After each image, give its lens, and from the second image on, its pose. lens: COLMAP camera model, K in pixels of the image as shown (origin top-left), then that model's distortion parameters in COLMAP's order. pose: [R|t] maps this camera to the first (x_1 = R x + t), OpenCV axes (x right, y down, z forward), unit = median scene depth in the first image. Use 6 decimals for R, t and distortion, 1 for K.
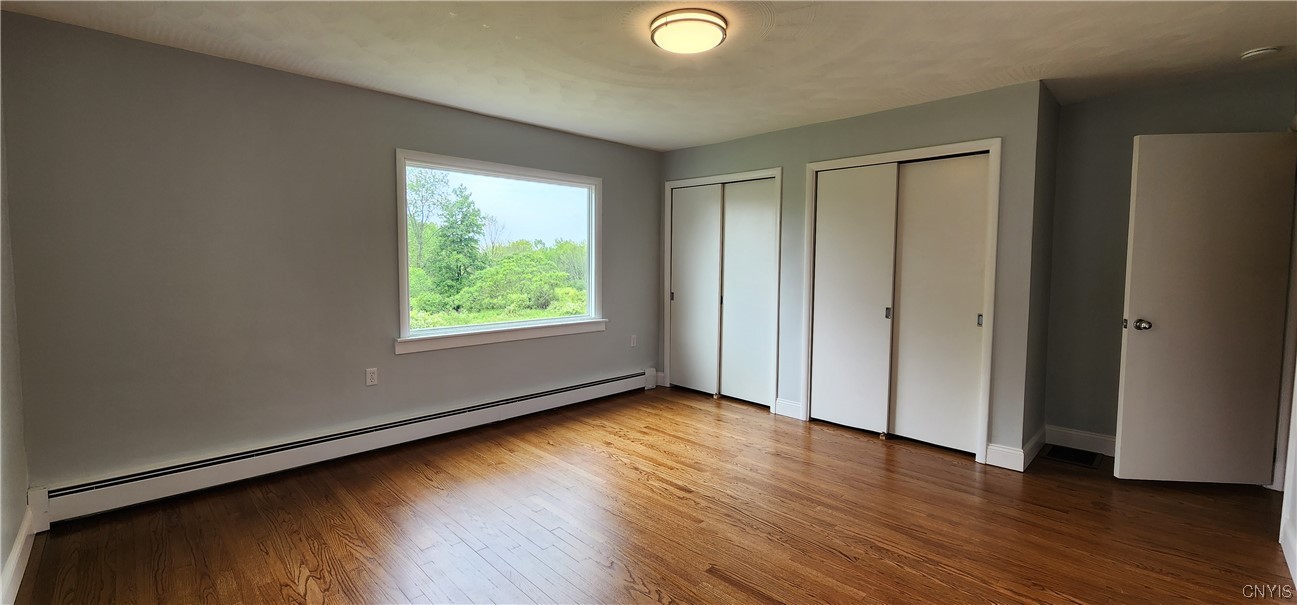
lens RADIAL K [[533.0, 0, 642.7], [0, 533.0, 293.1], [0, 0, 1]] dist [0.002109, -0.000145]
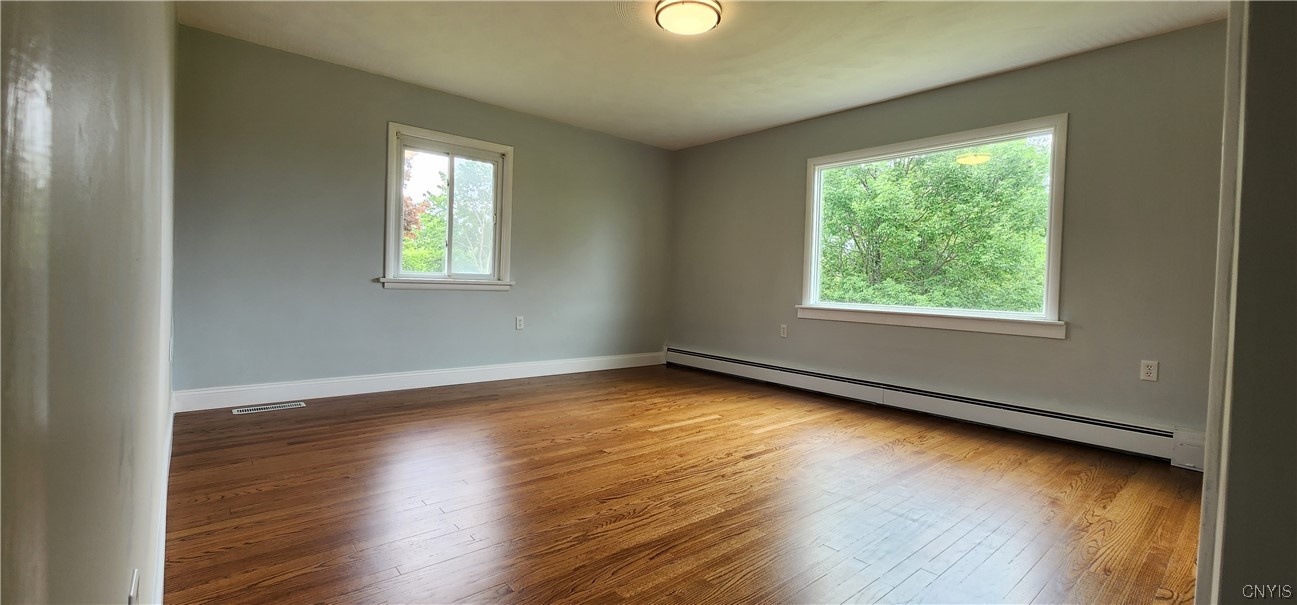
lens RADIAL K [[533.0, 0, 642.7], [0, 533.0, 293.1], [0, 0, 1]] dist [0.002109, -0.000145]
pose [[-0.072669, 0.009715, -0.997309, 1.046221], [-0.092293, 0.995596, 0.016424, 0.084480], [0.993077, 0.093238, -0.071452, 0.867571]]
